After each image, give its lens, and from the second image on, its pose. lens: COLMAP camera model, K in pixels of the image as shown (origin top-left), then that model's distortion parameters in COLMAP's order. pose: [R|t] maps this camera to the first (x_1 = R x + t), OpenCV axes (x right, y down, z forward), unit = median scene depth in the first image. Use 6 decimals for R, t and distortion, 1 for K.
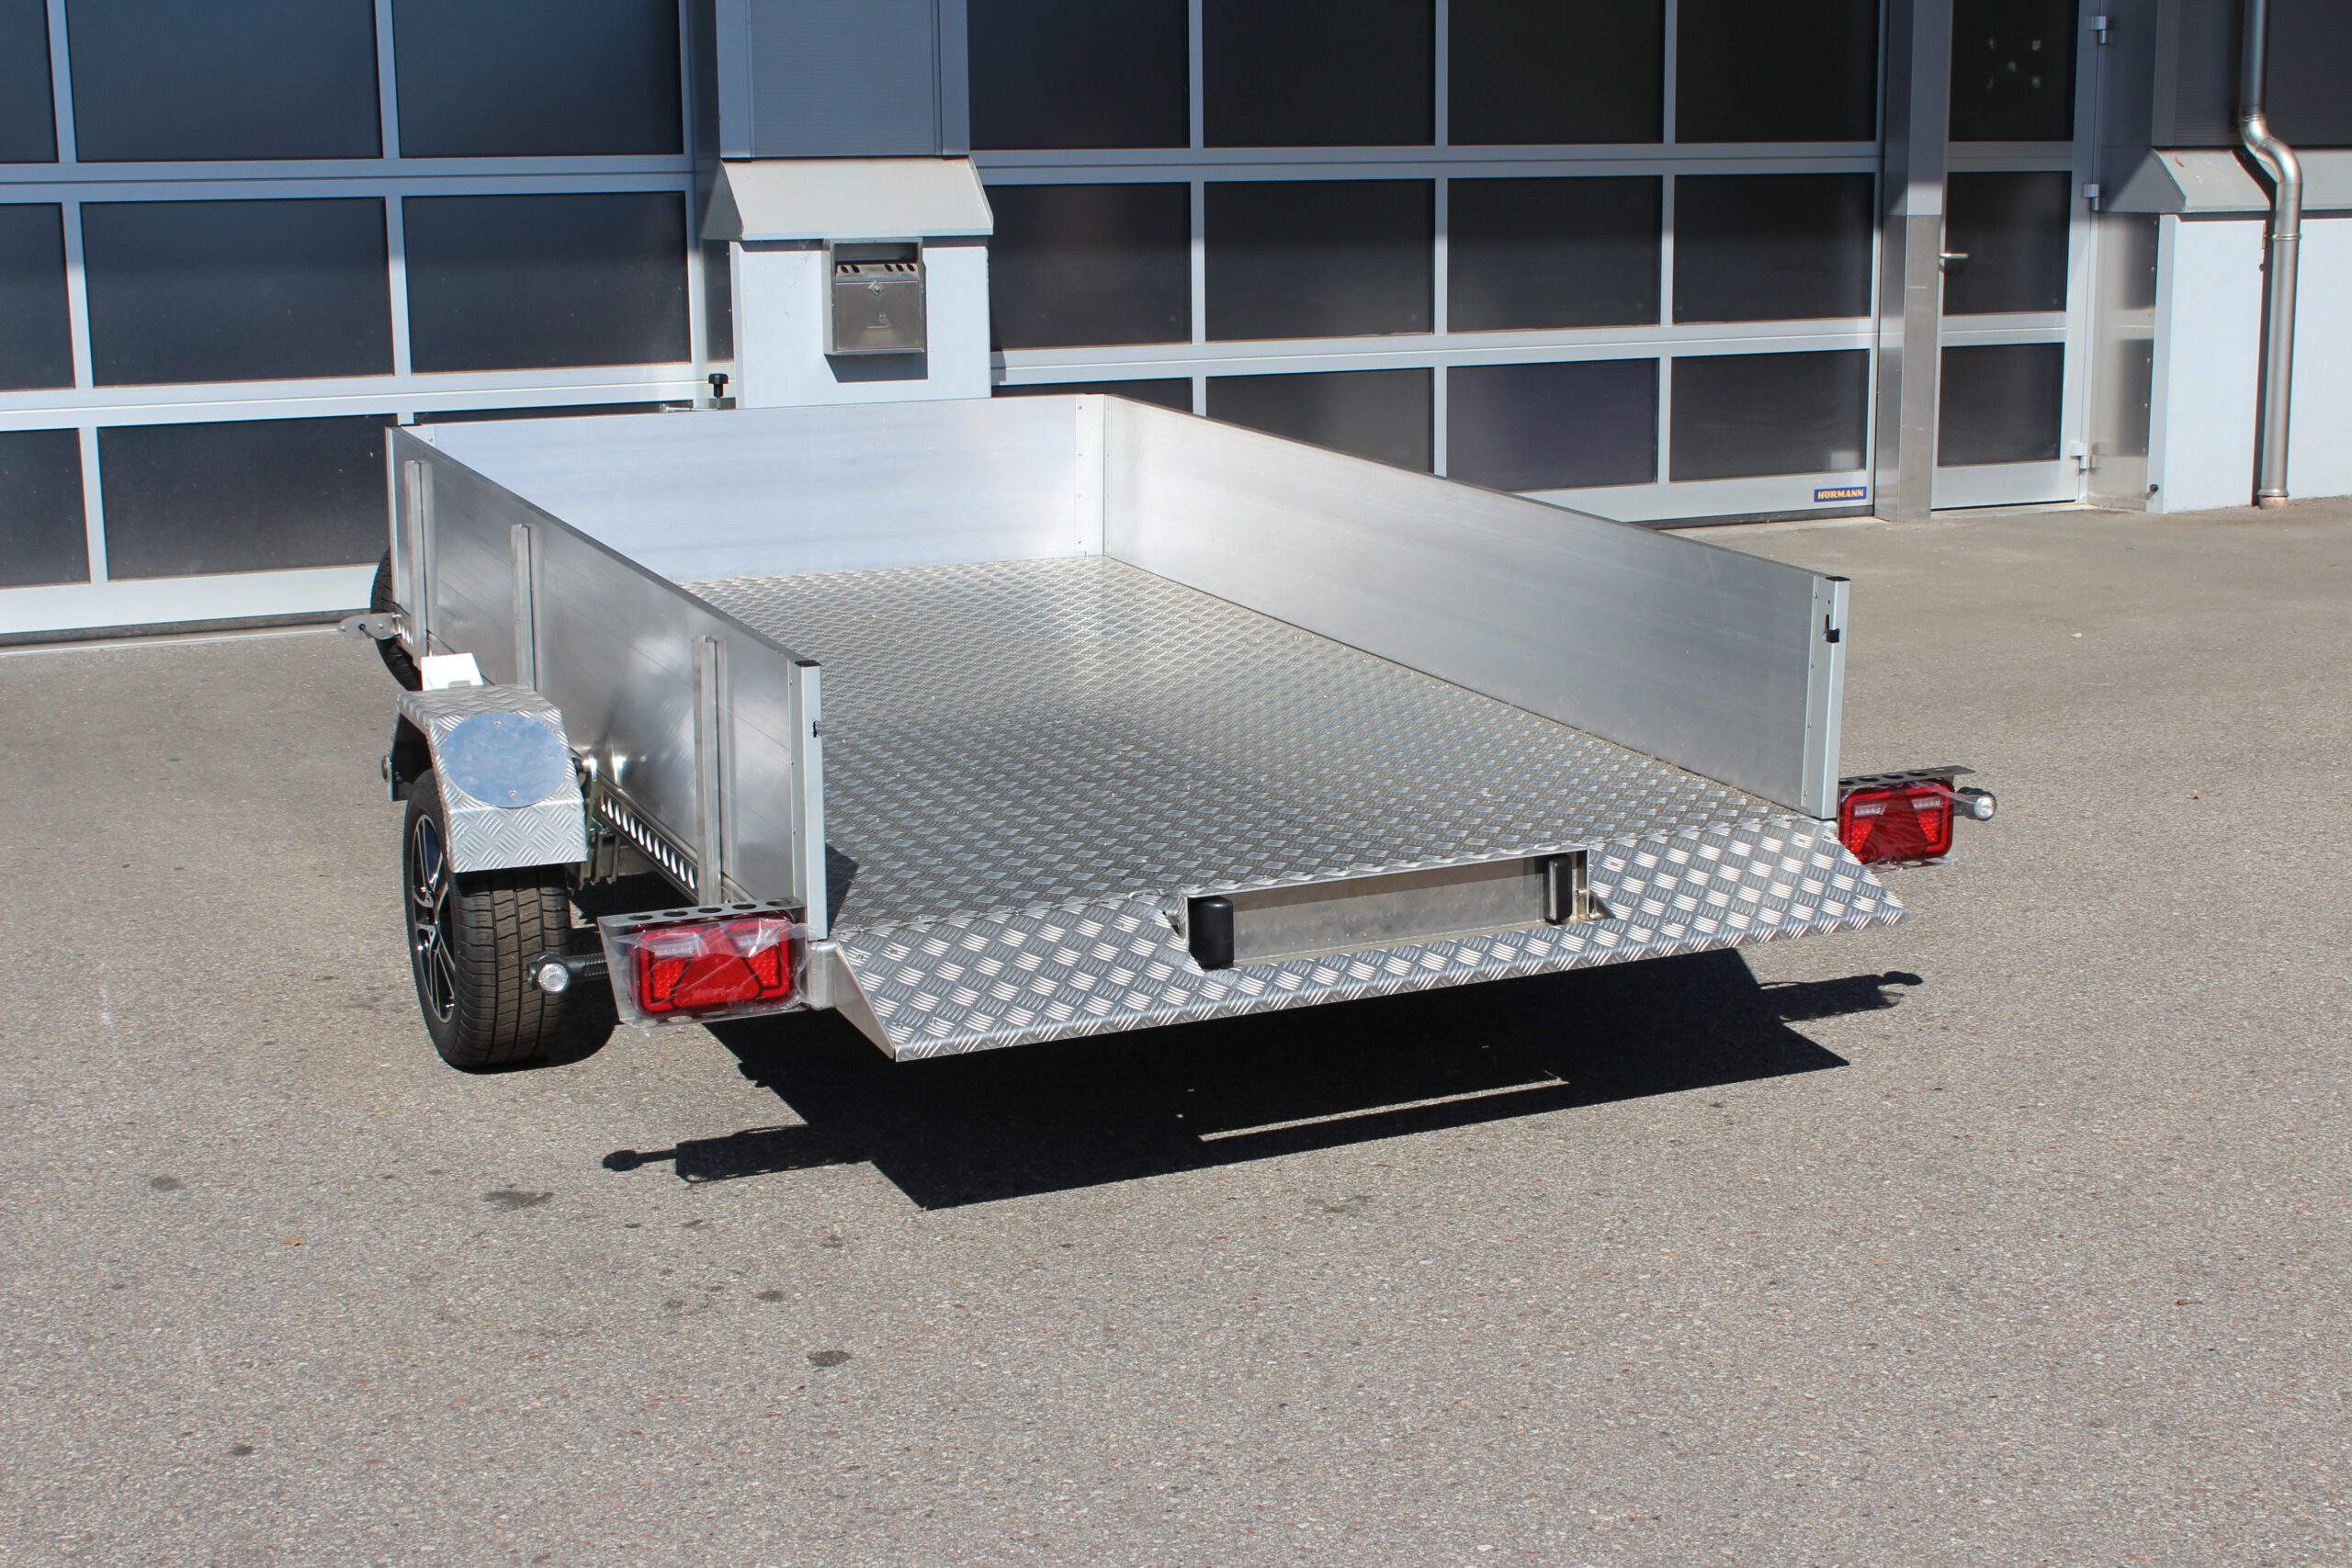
lens RADIAL K [[3135.3, 0, 1173.4], [0, 3135.3, 811.6], [0, 0, 1]] dist [-0.055898, 0.125306]
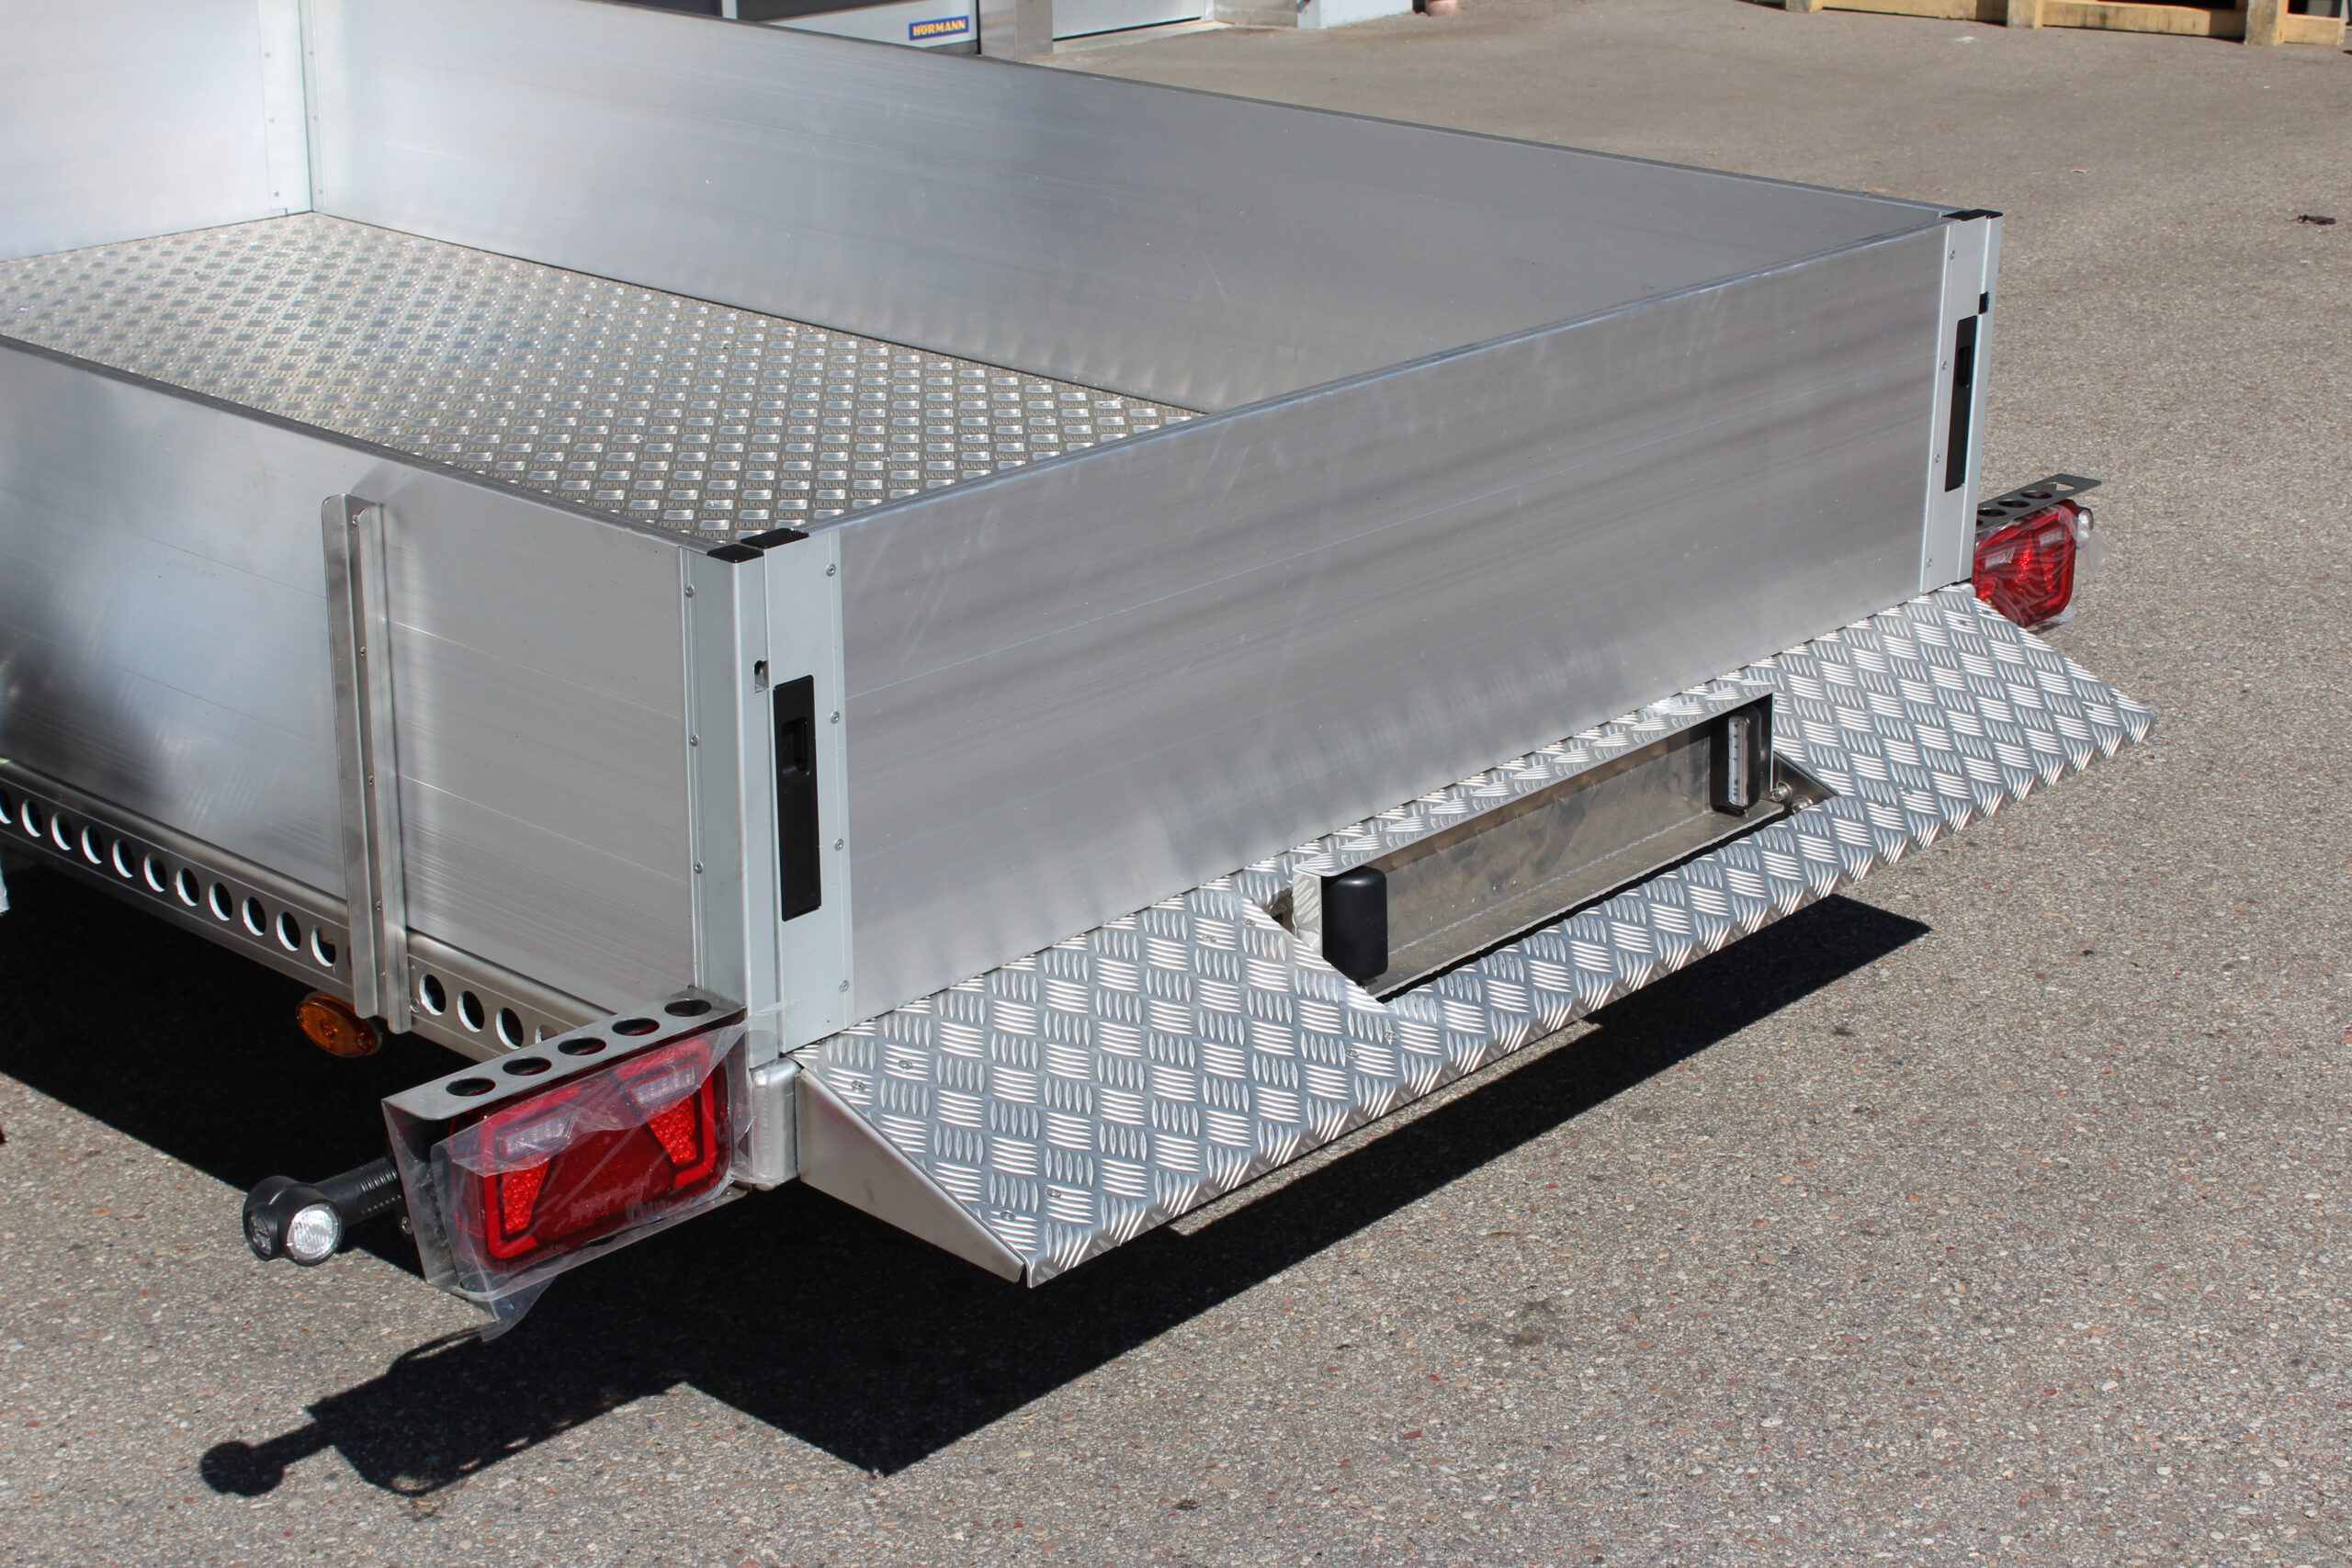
lens RADIAL K [[3702.7, 0, 1176.0], [0, 3702.7, 784.0], [0, 0, 1]] dist [-0.028899, -0.035823]
pose [[0.917186, -0.130563, 0.376460, -0.245623], [0.089504, 0.988156, 0.124647, -0.068376], [-0.388276, -0.080630, 0.918009, 0.352845]]
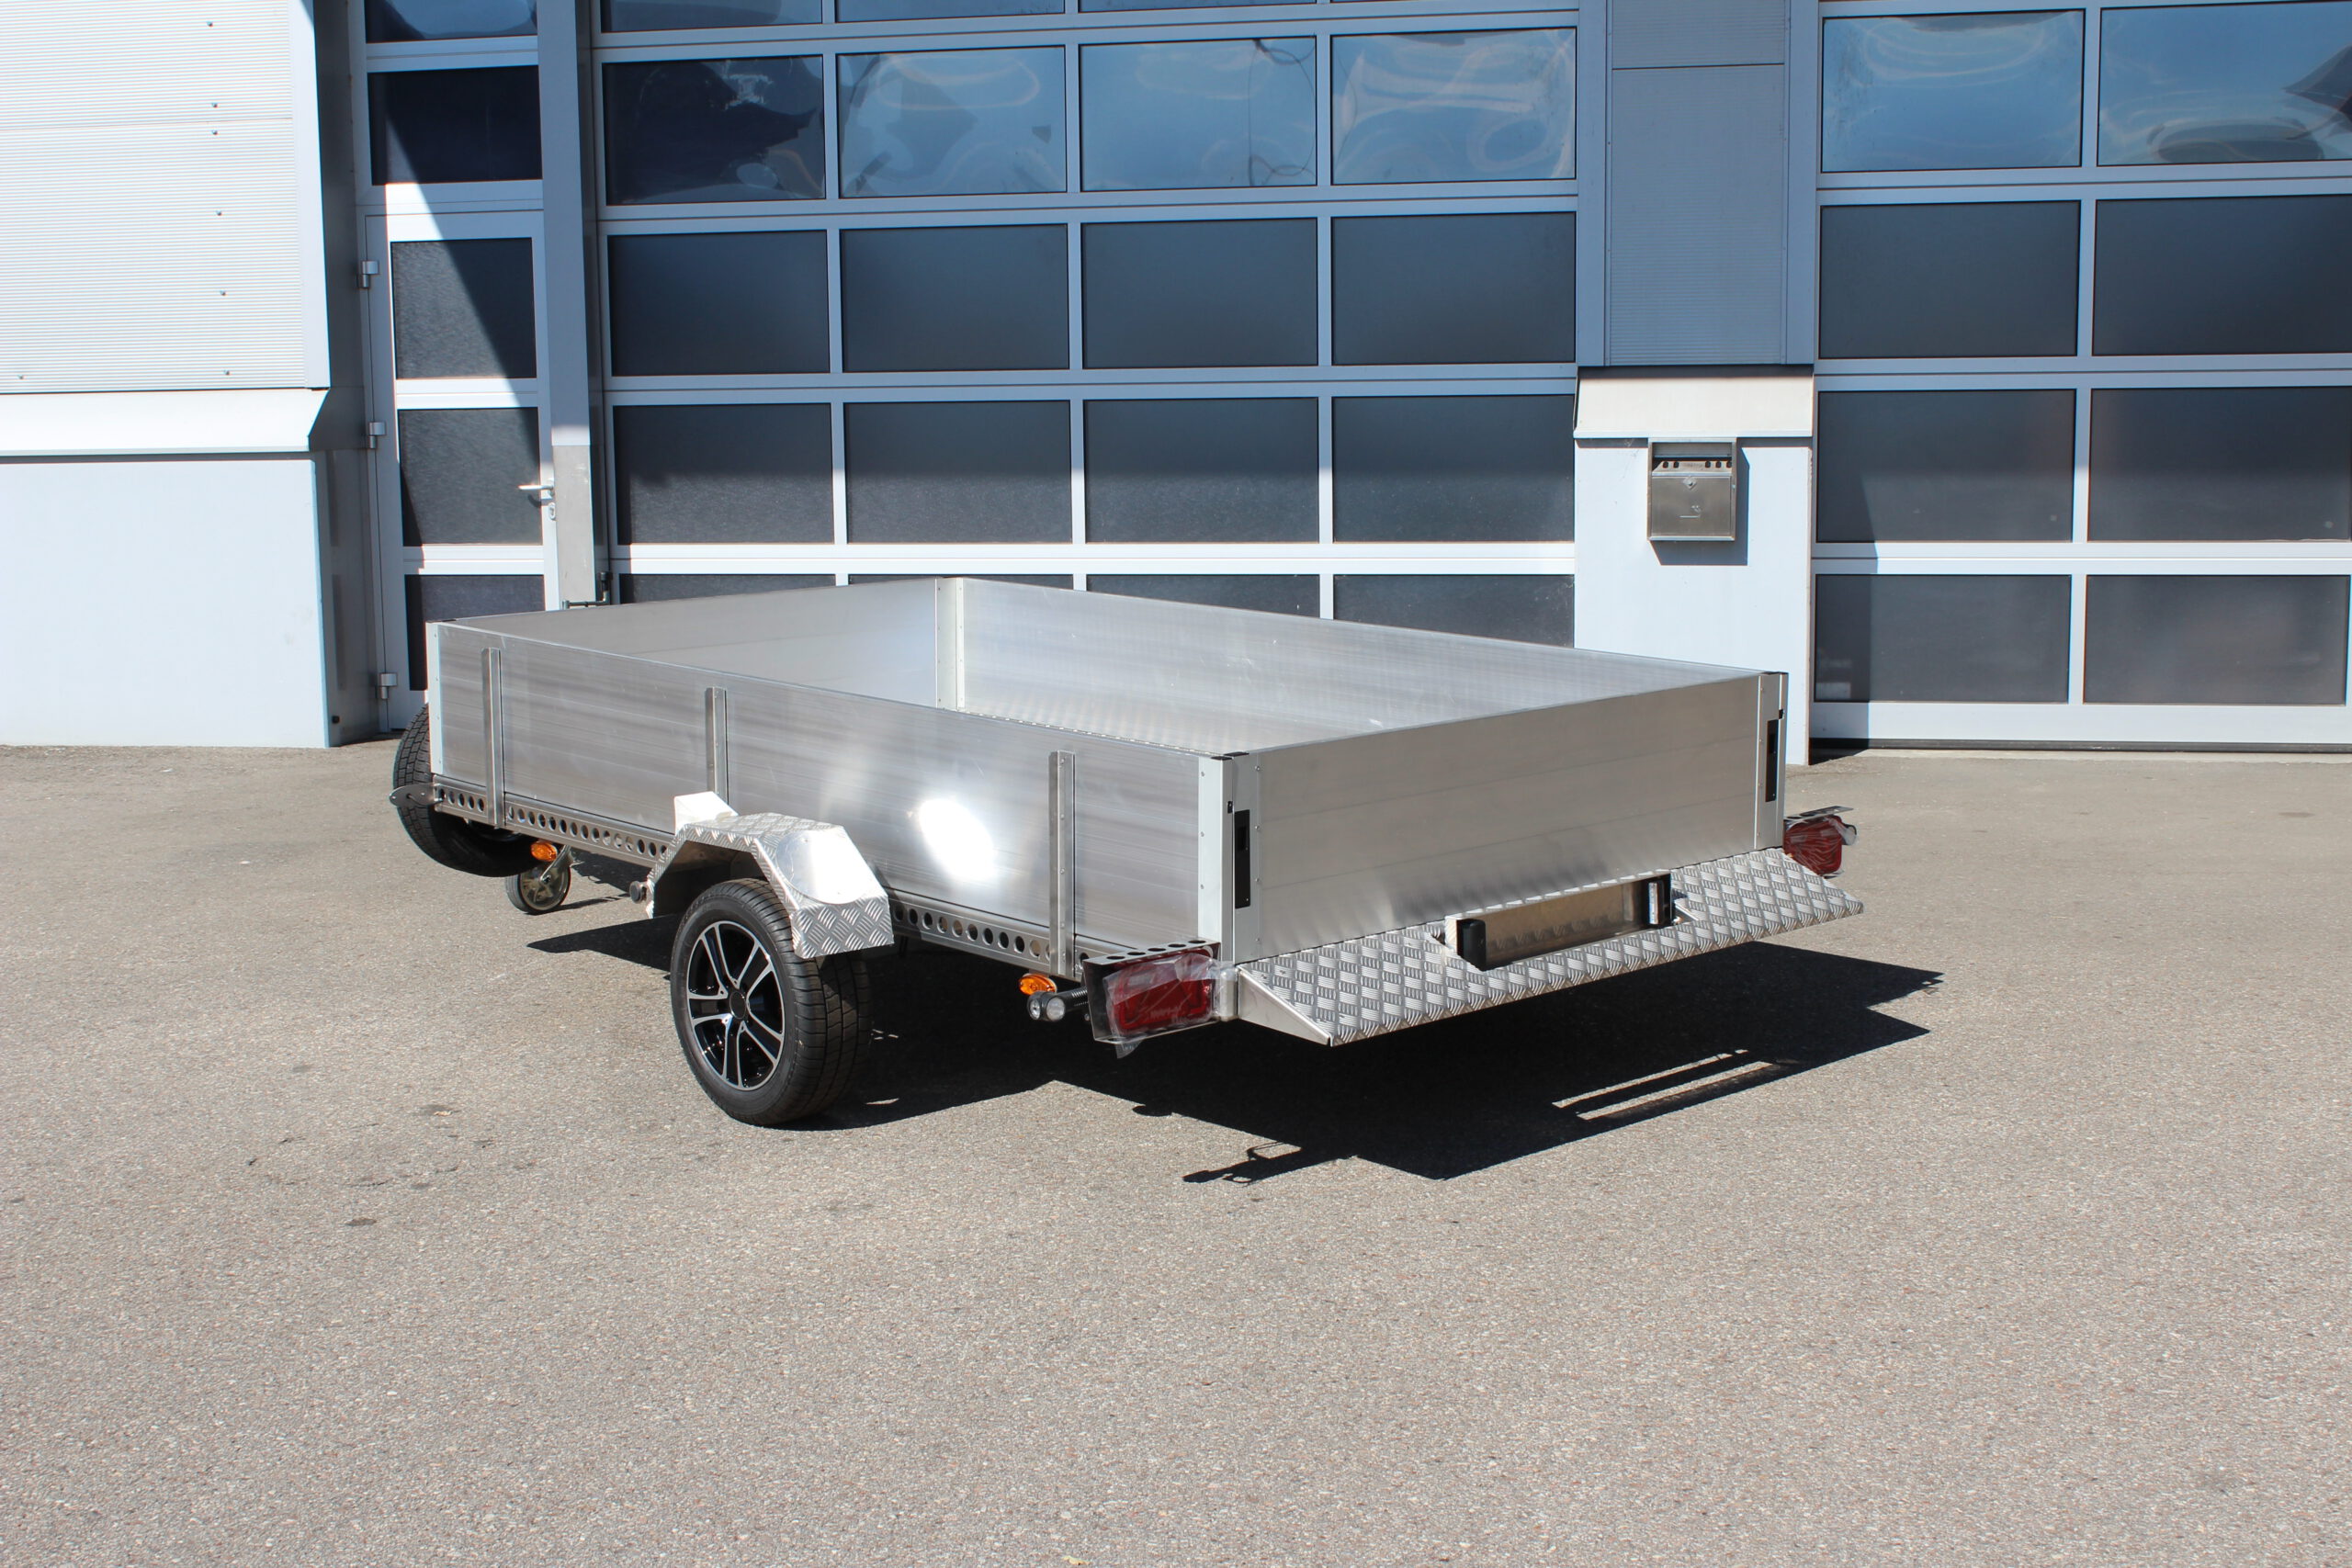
lens RADIAL K [[2979.6, 0, 1176.0], [0, 2979.6, 784.0], [0, 0, 1]] dist [-0.071667, 0.073829]
pose [[0.803443, 0.080238, -0.589950, 0.803493], [-0.114485, 0.993207, -0.020831, -0.033352], [0.584271, 0.084277, 0.807171, 0.081691]]
